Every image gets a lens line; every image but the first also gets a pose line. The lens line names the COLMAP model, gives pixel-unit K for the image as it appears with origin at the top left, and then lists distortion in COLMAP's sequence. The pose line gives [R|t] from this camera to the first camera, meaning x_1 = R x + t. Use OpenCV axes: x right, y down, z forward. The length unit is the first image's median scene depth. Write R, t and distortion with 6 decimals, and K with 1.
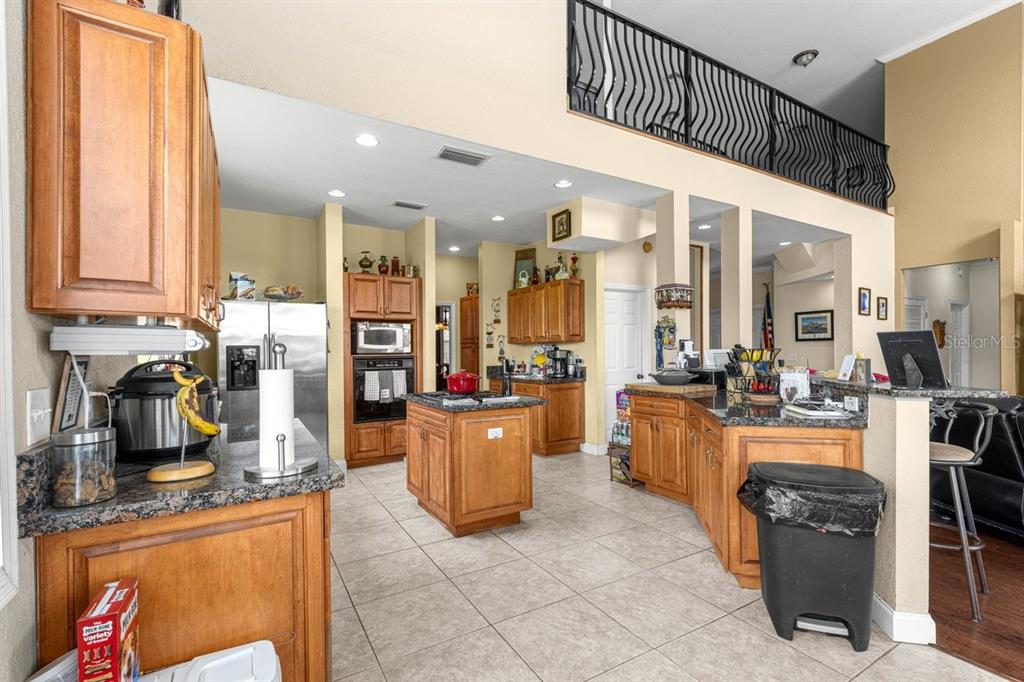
lens RADIAL K [[459.5, 0, 515.3], [0, 459.5, 346.6], [0, 0, 1]] dist [0.004859, -0.002241]
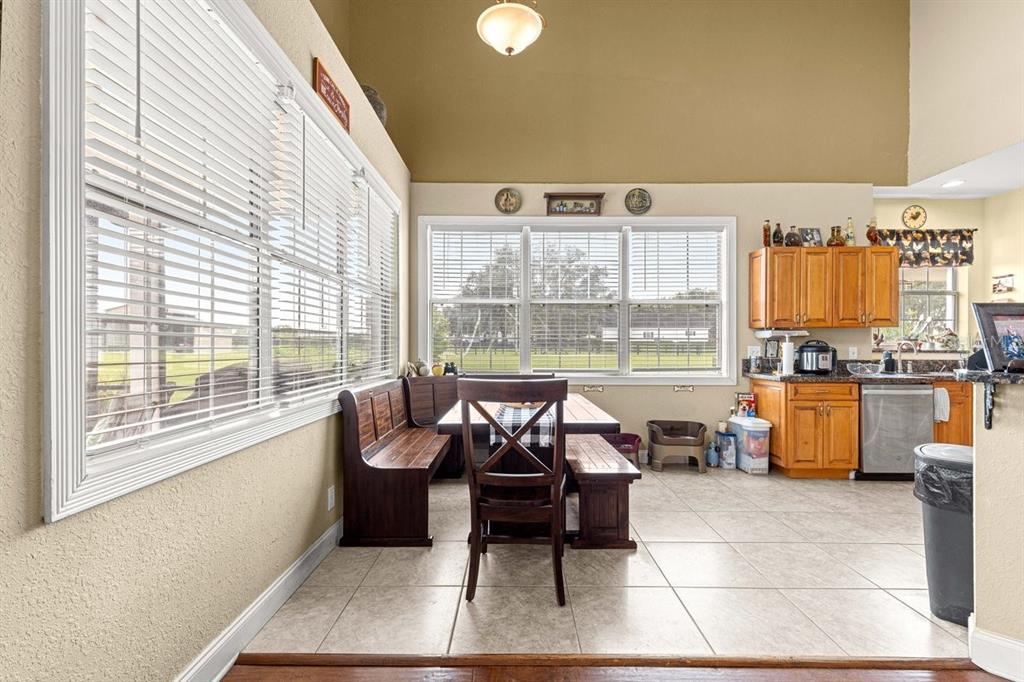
lens RADIAL K [[459.5, 0, 510.6], [0, 459.5, 343.4], [0, 0, 1]] dist [0.004859, -0.002241]
pose [[-0.514612, 0.002970, -0.857418, 0.796264], [0.007842, 0.999968, -0.001243, 0.012223], [0.857387, -0.007363, -0.514619, 0.261422]]
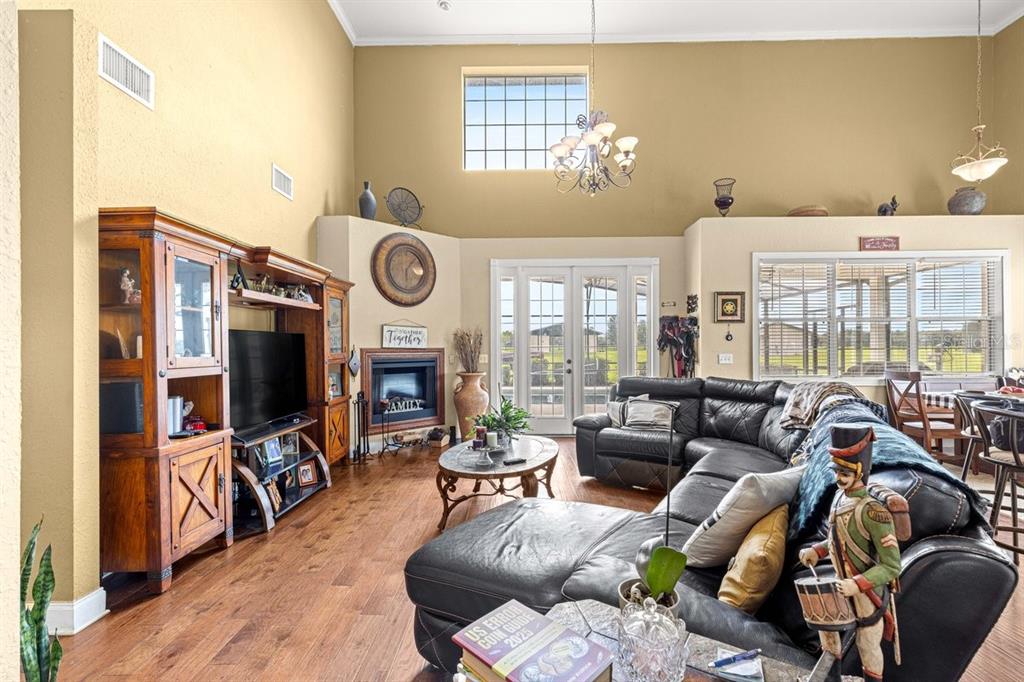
lens RADIAL K [[459.5, 0, 508.9], [0, 459.5, 348.4], [0, 0, 1]] dist [0.004859, -0.002241]
pose [[-0.851018, 0.011077, 0.525019, 0.636992], [0.005259, 0.999907, -0.012573, 0.004066], [-0.525110, -0.007939, -0.850997, 1.255214]]
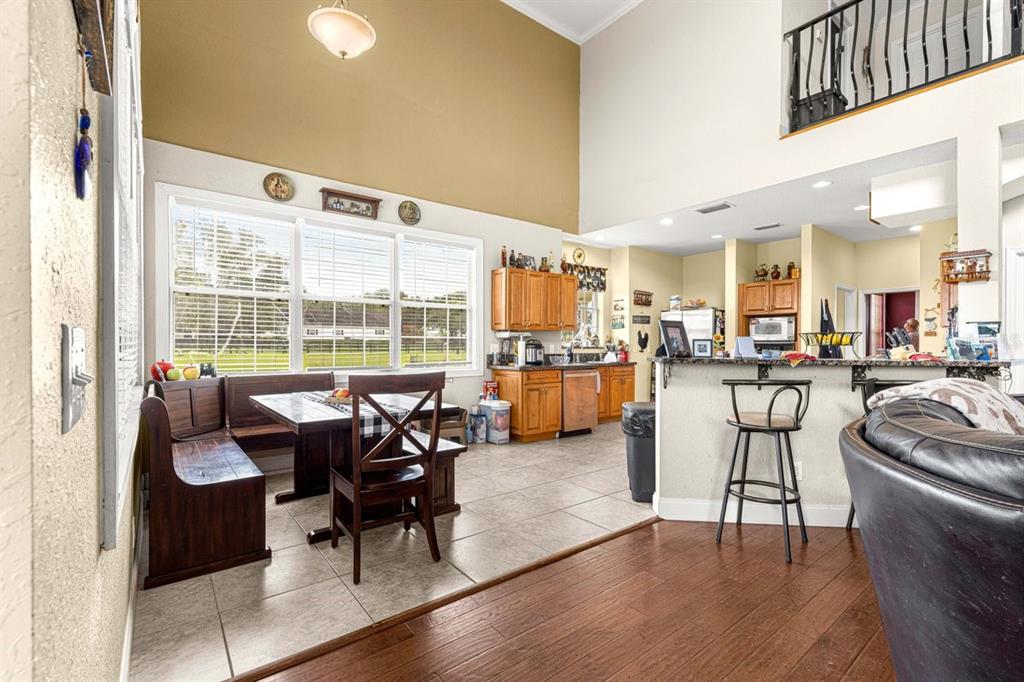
lens RADIAL K [[459.5, 0, 515.5], [0, 459.5, 345.3], [0, 0, 1]] dist [0.004859, -0.002241]
pose [[0.130979, 0.009206, -0.991342, 0.911760], [0.003848, 0.999945, 0.009795, 0.012233], [0.991378, -0.005097, 0.130937, 0.110280]]
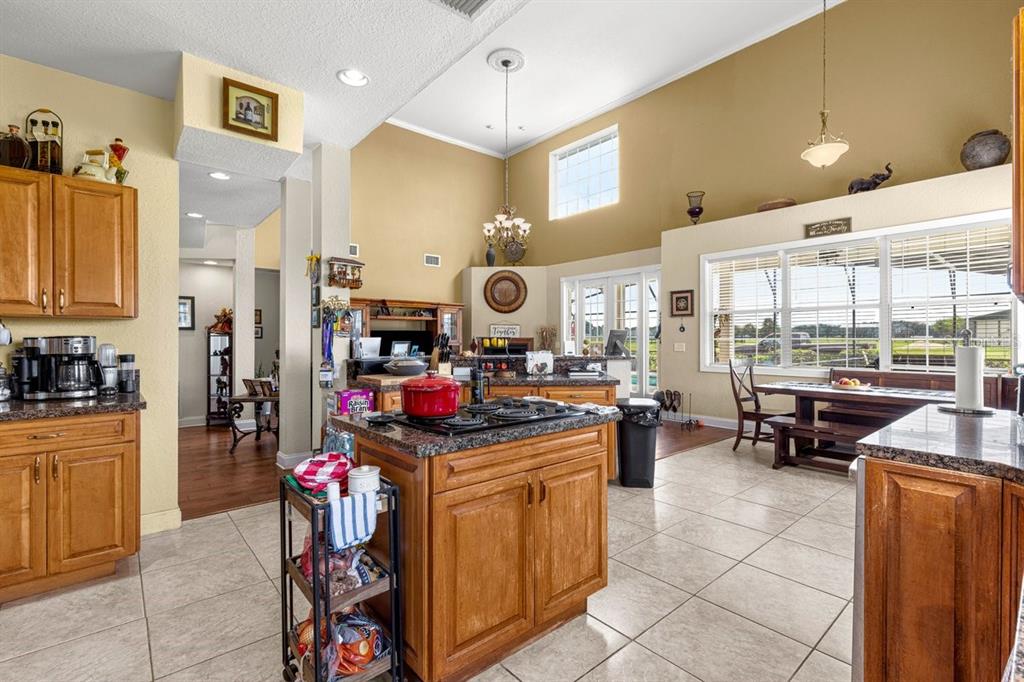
lens RADIAL K [[459.5, 0, 511.5], [0, 459.5, 340.6], [0, 0, 1]] dist [0.004859, -0.002241]
pose [[-0.176456, 0.006856, 0.984285, -0.465779], [-0.007016, 0.999942, -0.008223, 0.014482], [-0.984284, -0.008356, -0.176398, 0.736962]]
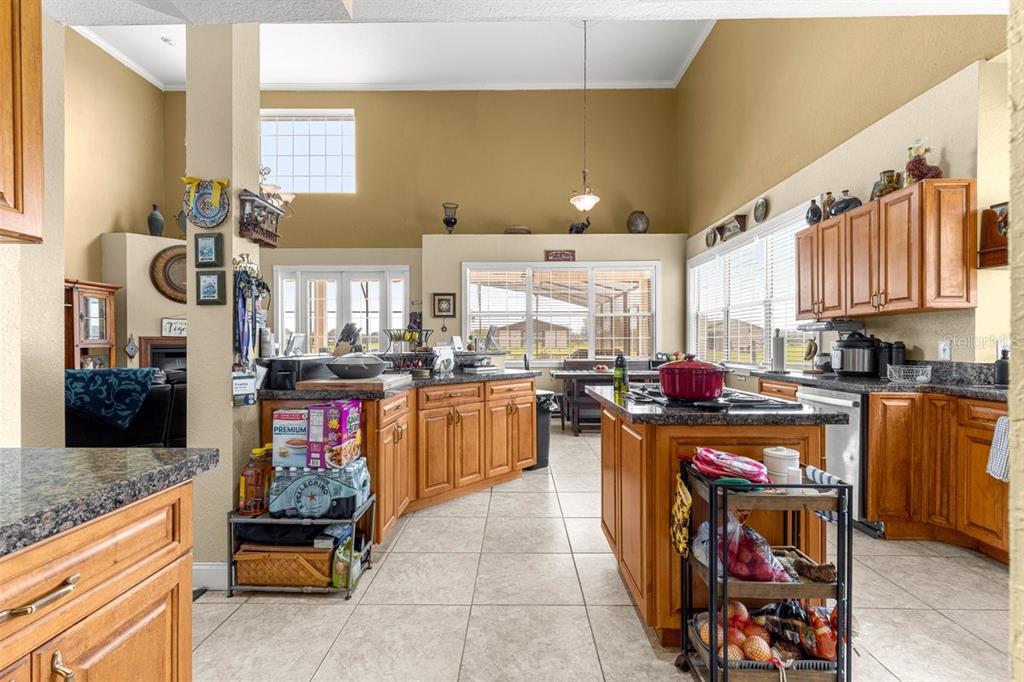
lens RADIAL K [[459.5, 0, 512.4], [0, 459.5, 346.1], [0, 0, 1]] dist [0.004859, -0.002241]
pose [[-0.856633, 0.007562, 0.515871, -0.151308], [0.003081, 0.999950, -0.009542, 0.032959], [-0.515917, -0.006584, -0.856613, 1.125864]]
